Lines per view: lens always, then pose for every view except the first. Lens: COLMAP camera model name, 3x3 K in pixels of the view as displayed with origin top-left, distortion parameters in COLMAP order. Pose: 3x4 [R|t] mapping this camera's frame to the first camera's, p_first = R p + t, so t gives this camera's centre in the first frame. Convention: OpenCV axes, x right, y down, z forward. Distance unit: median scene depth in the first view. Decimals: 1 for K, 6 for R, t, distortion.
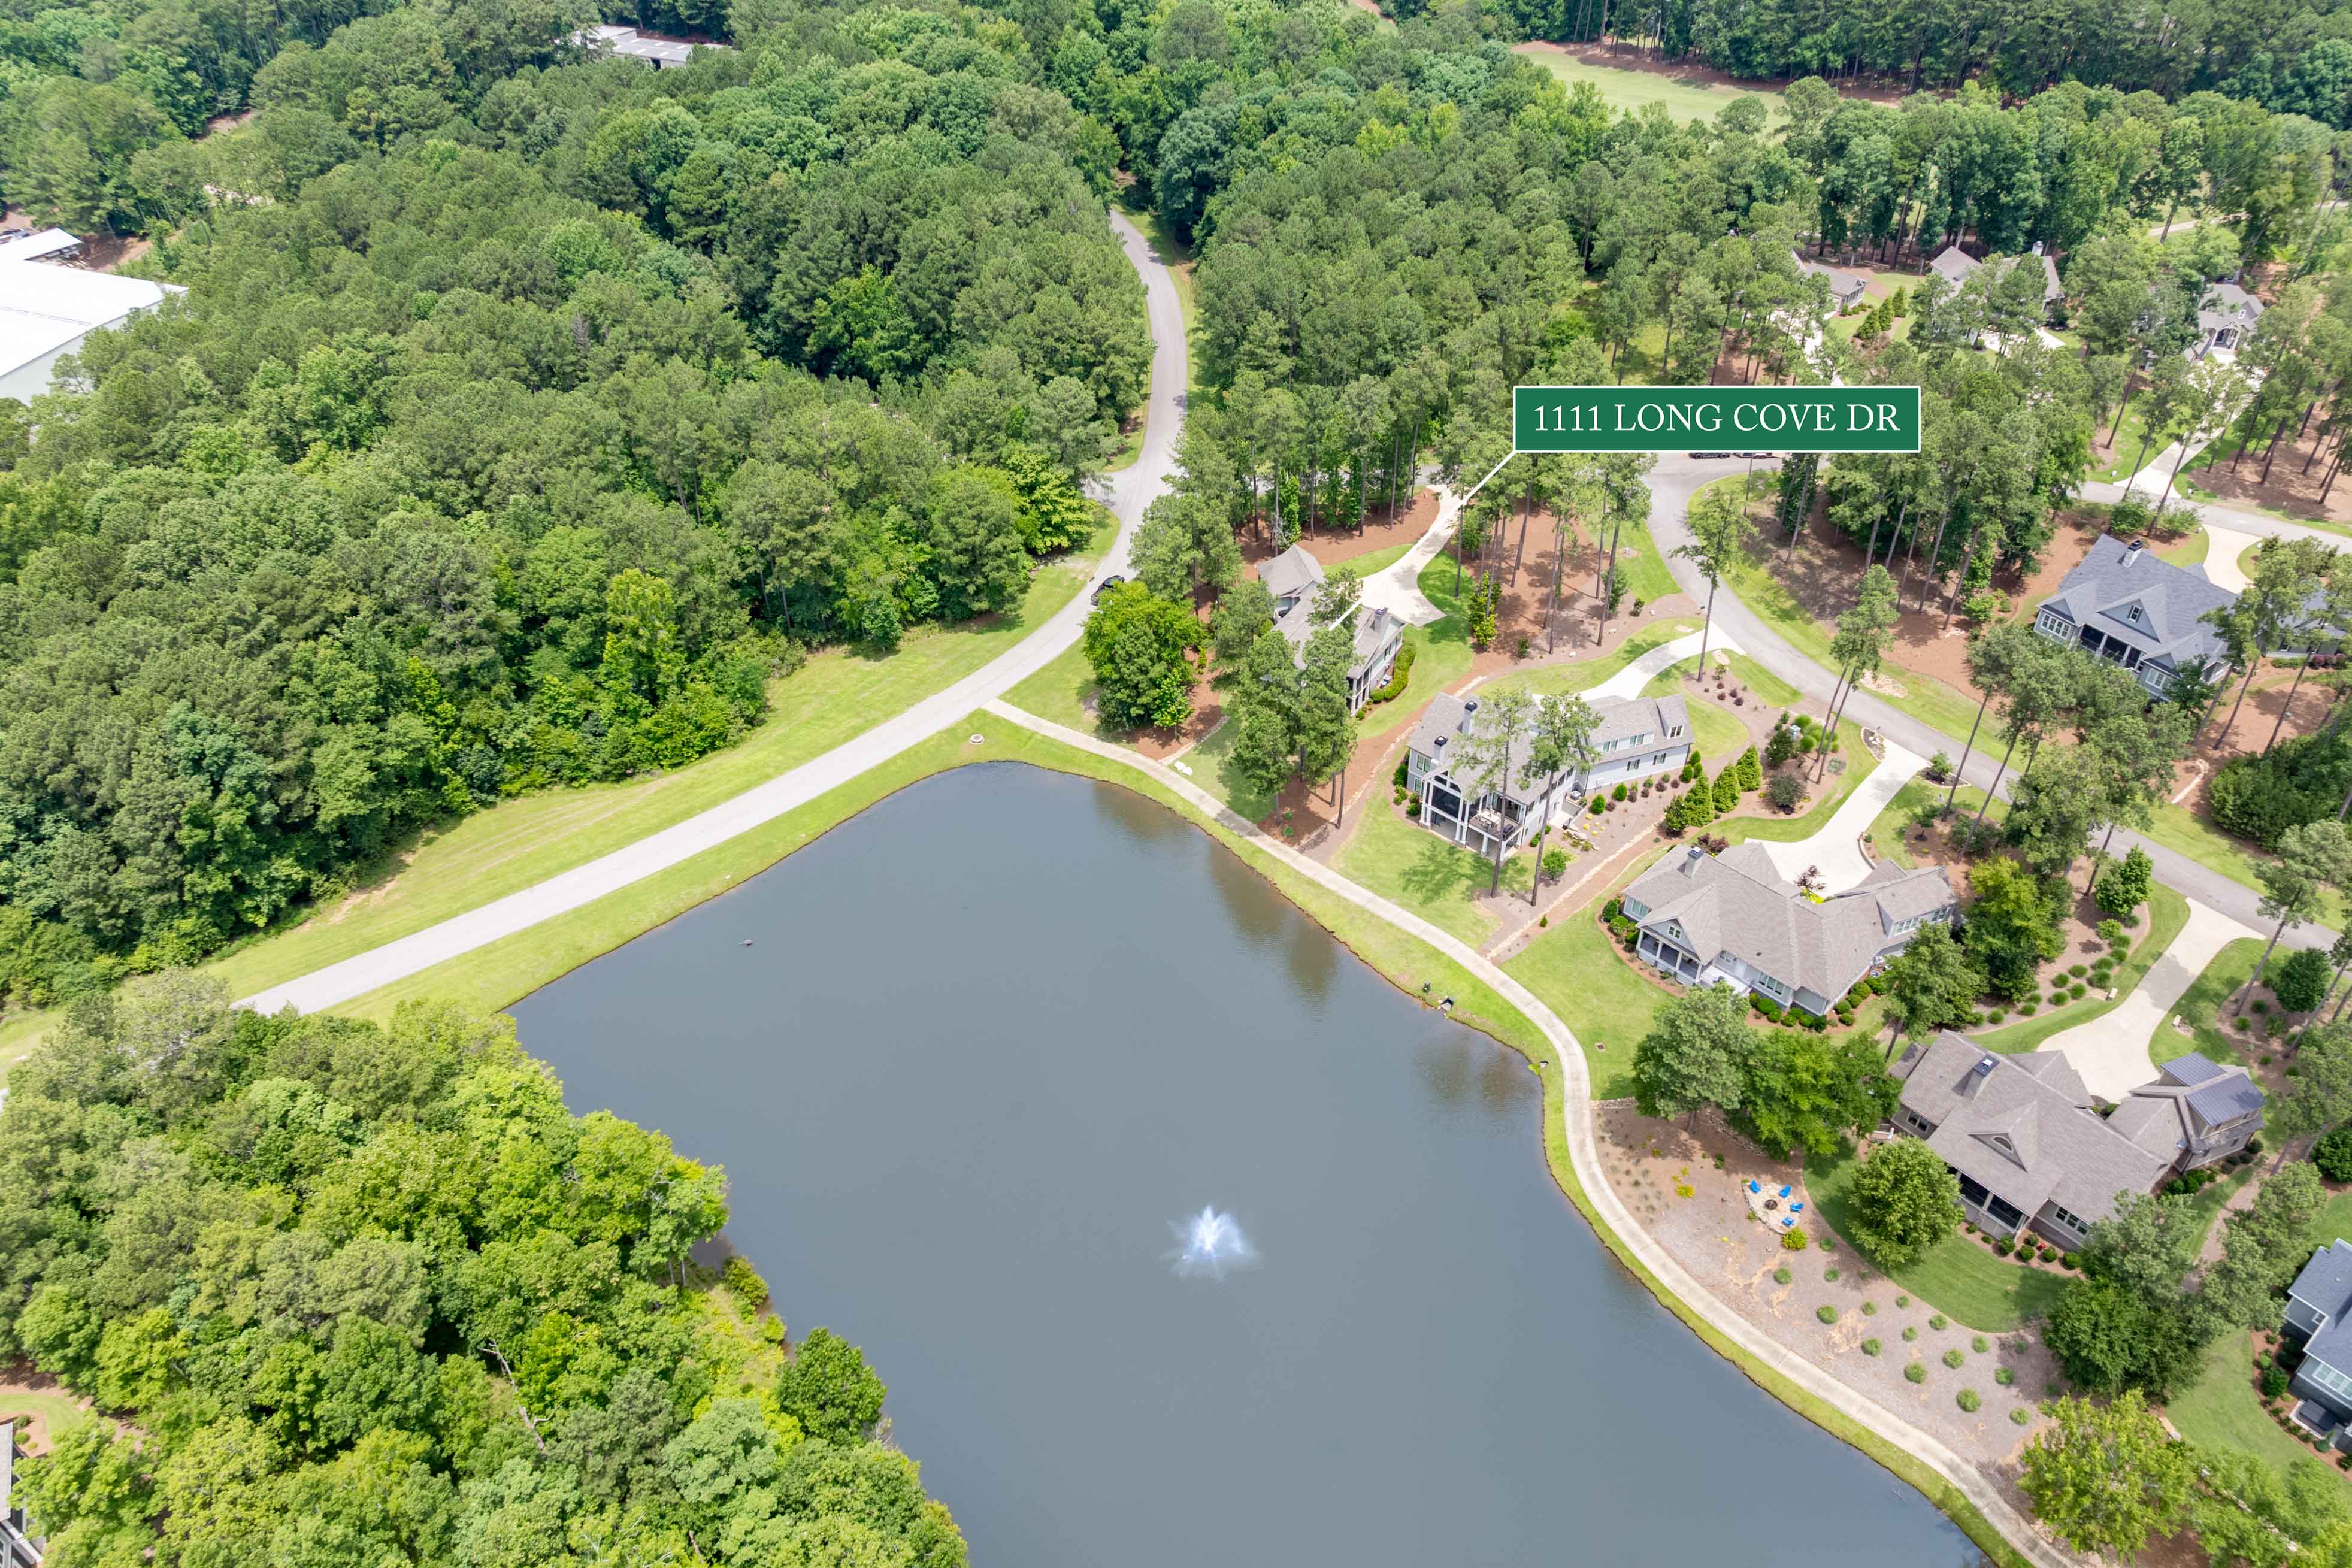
lens RADIAL K [[1643.0, 0, 1176.0], [0, 1643.0, 784.0], [0, 0, 1]] dist [-0.037020, -0.004136]
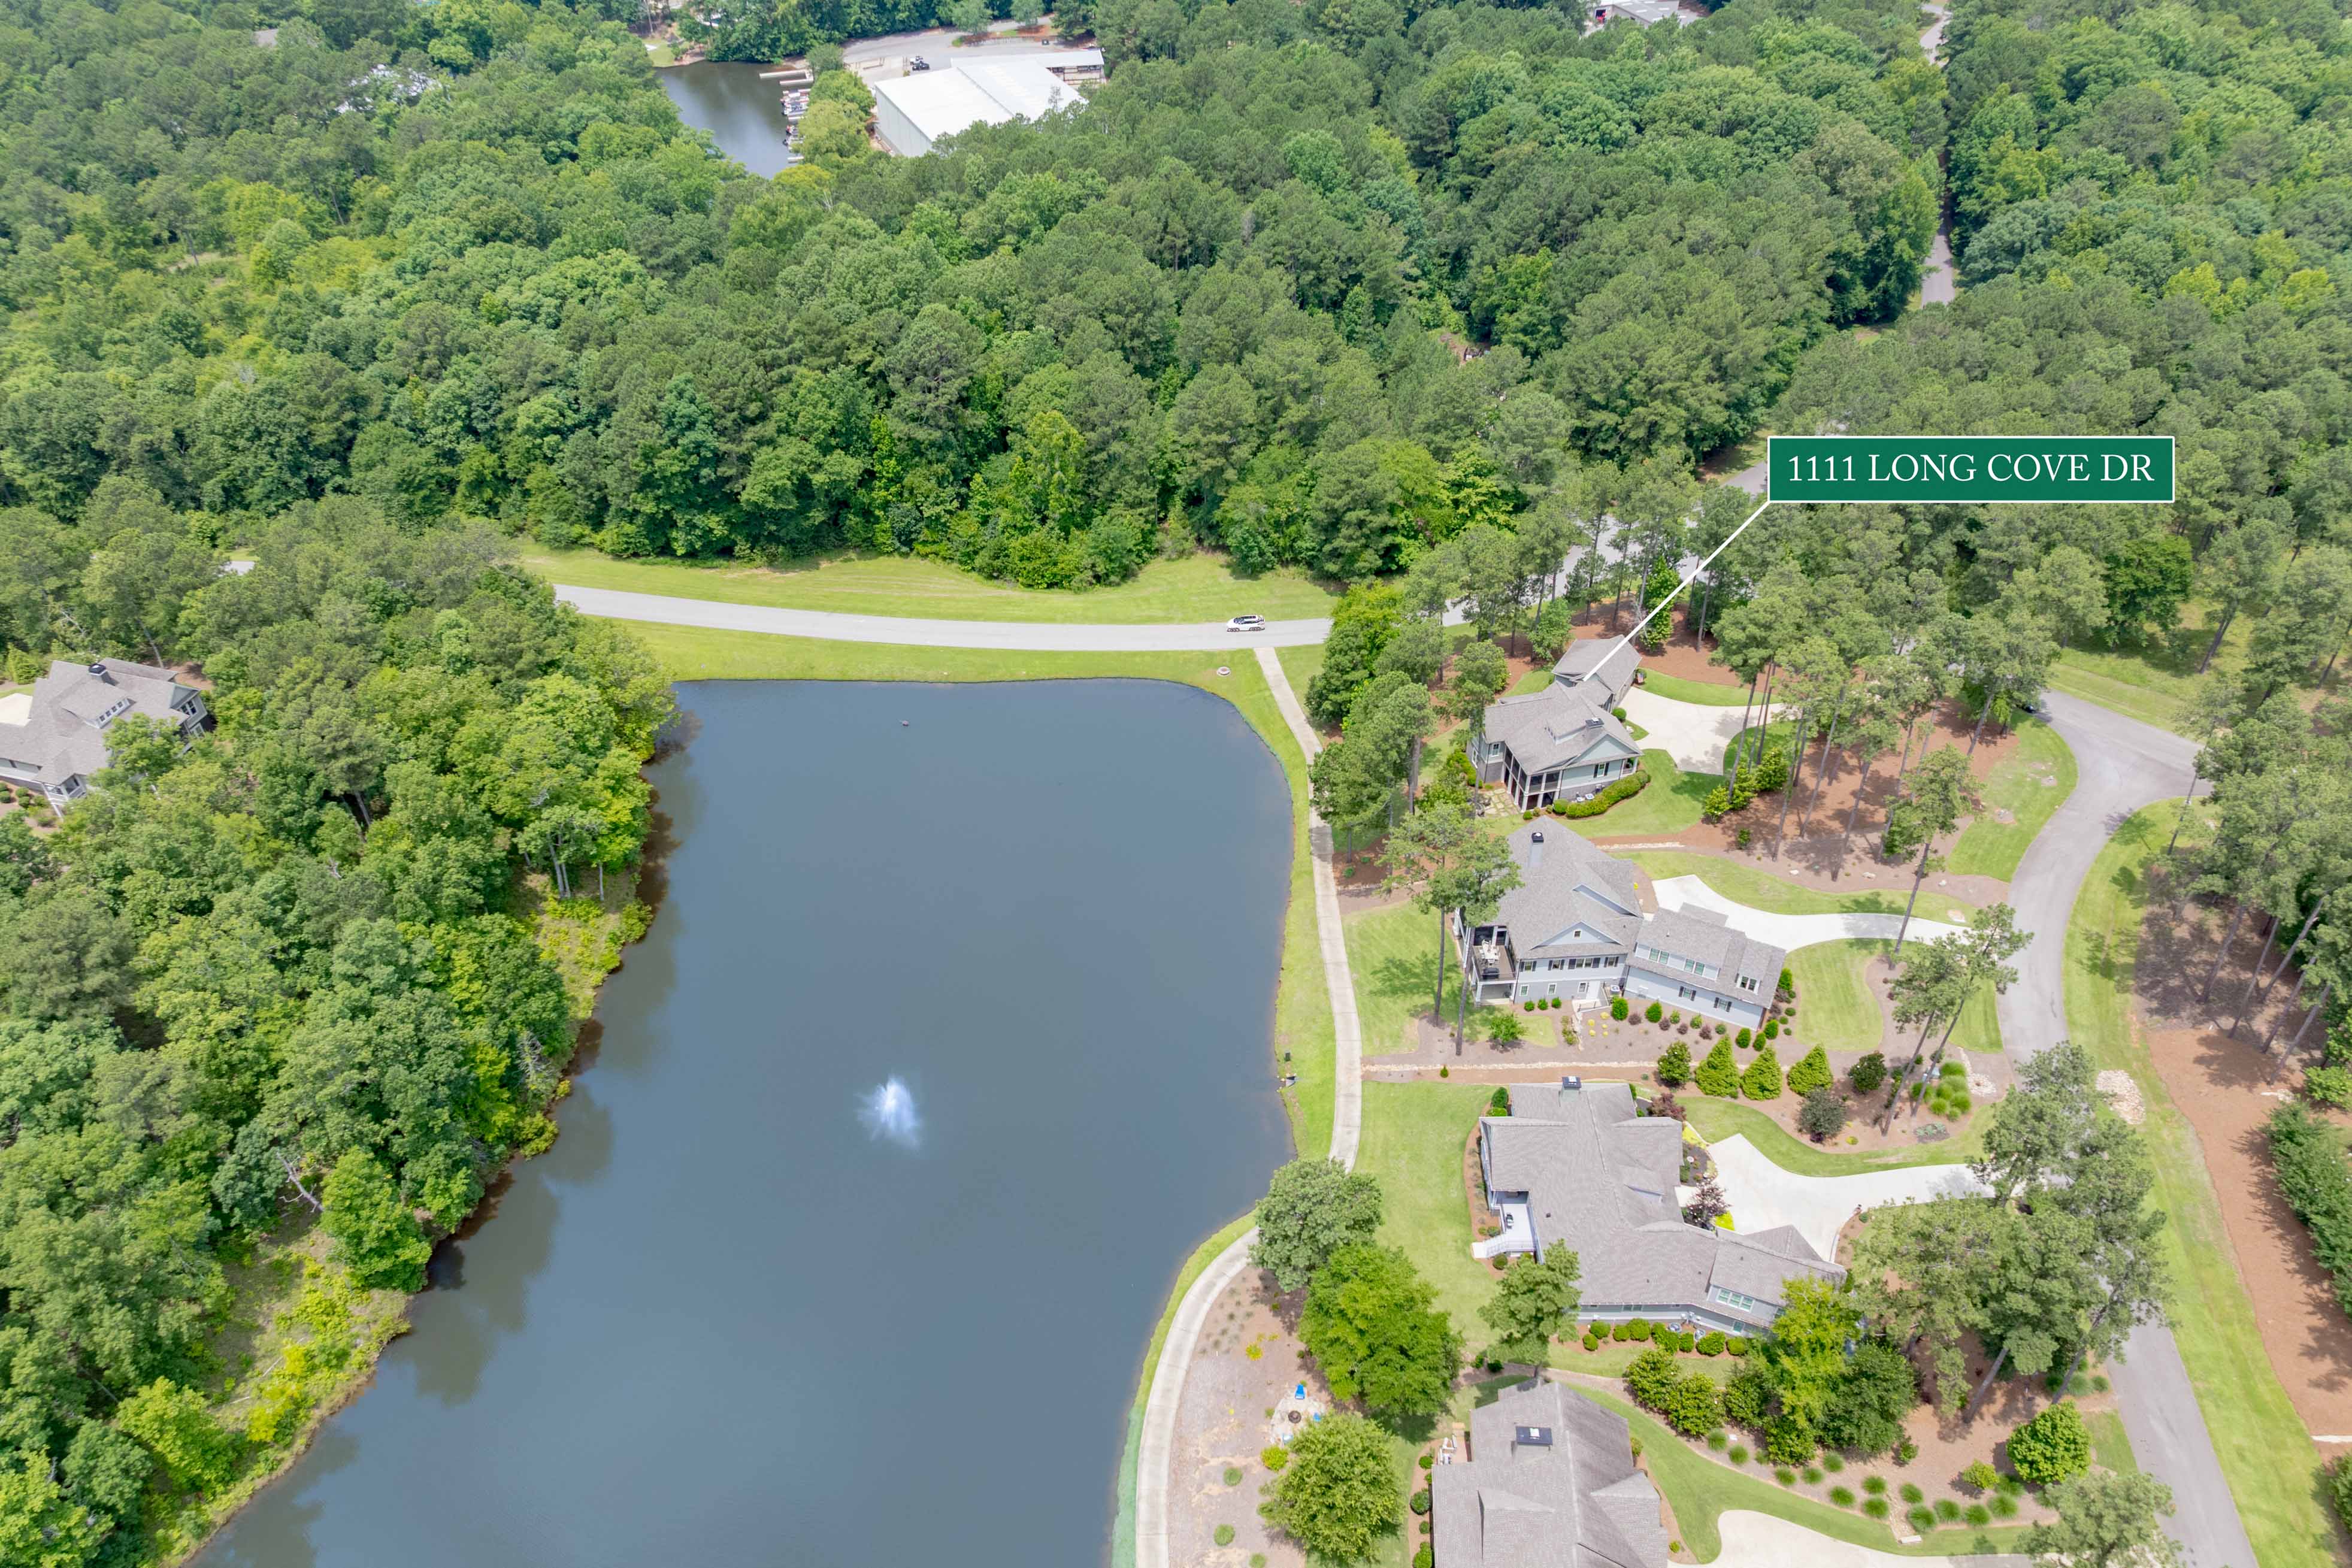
lens RADIAL K [[1647.7, 0, 1178.0], [0, 1647.7, 795.8], [0, 0, 1]] dist [-0.036577, -0.002481]
pose [[0.708554, 0.448106, -0.545117, 0.510332], [-0.436953, 0.885194, 0.159702, -0.122653], [0.554097, 0.125033, 0.823009, 0.143850]]
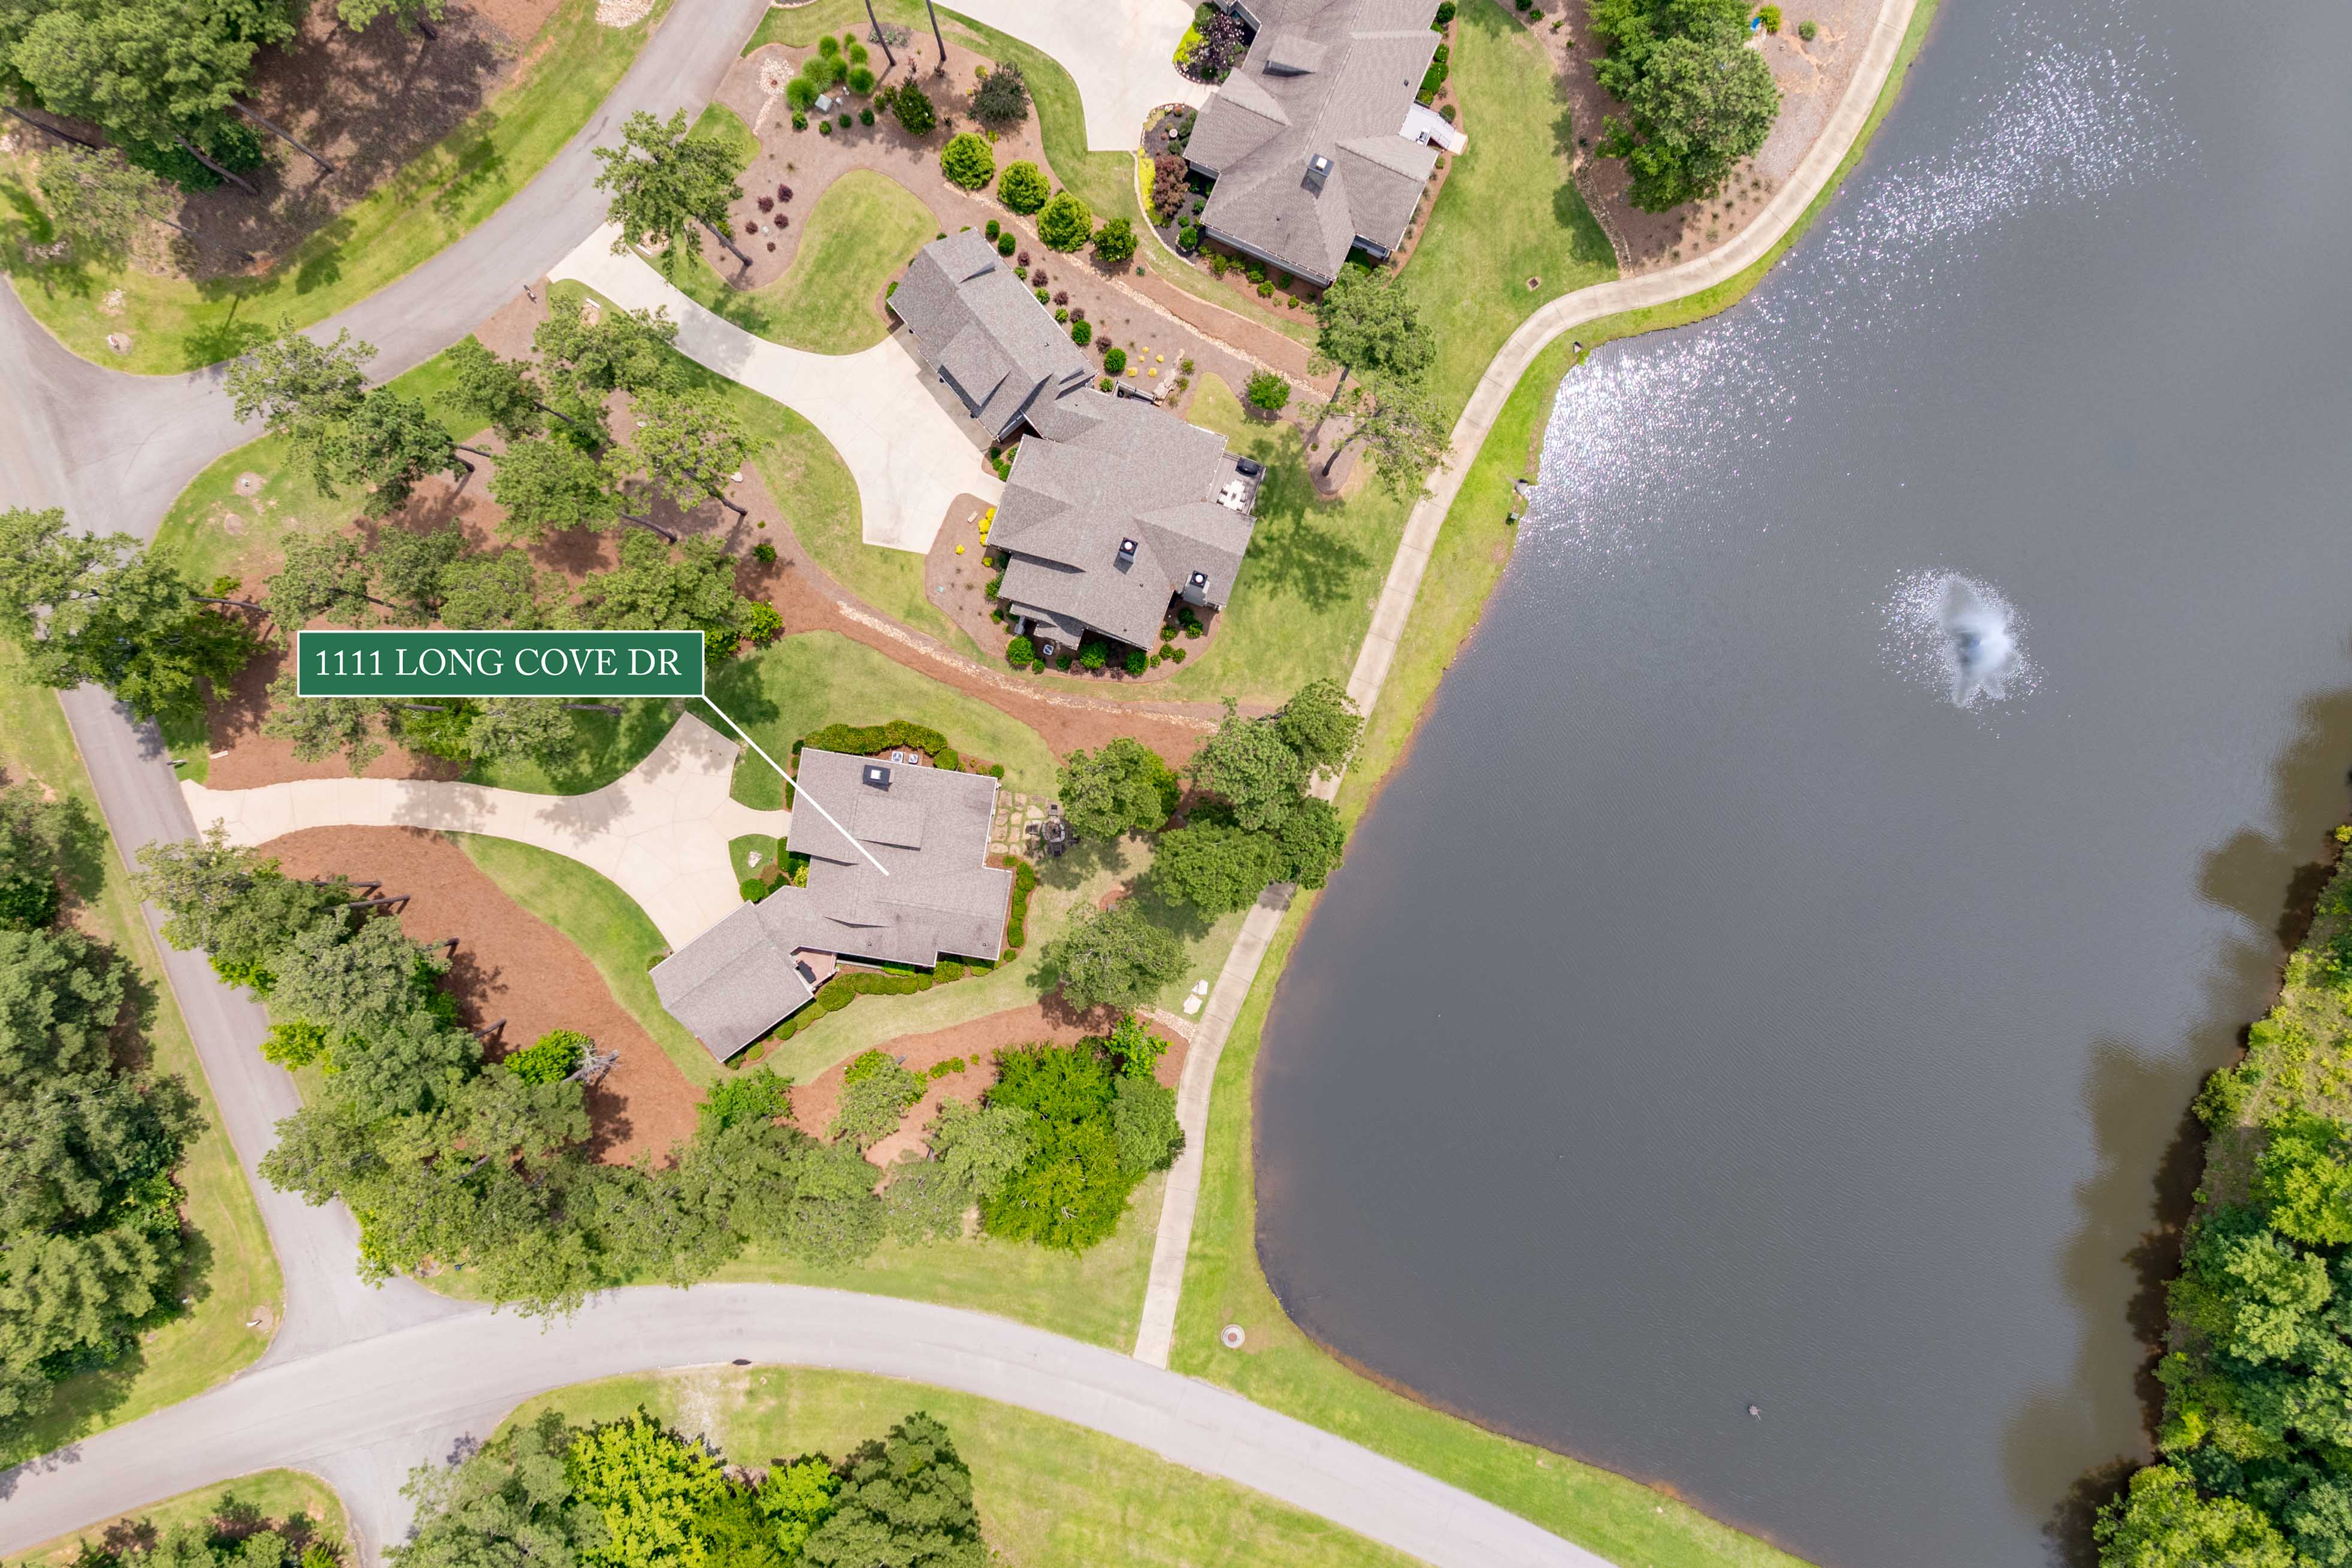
lens RADIAL K [[1643.0, 0, 1176.0], [0, 1643.0, 784.0], [0, 0, 1]] dist [-0.037020, -0.004136]
pose [[-0.380288, -0.924853, 0.005253, 0.086402], [0.571043, -0.230330, 0.787945, -0.529302], [-0.727524, 0.302645, 0.615723, 0.623999]]
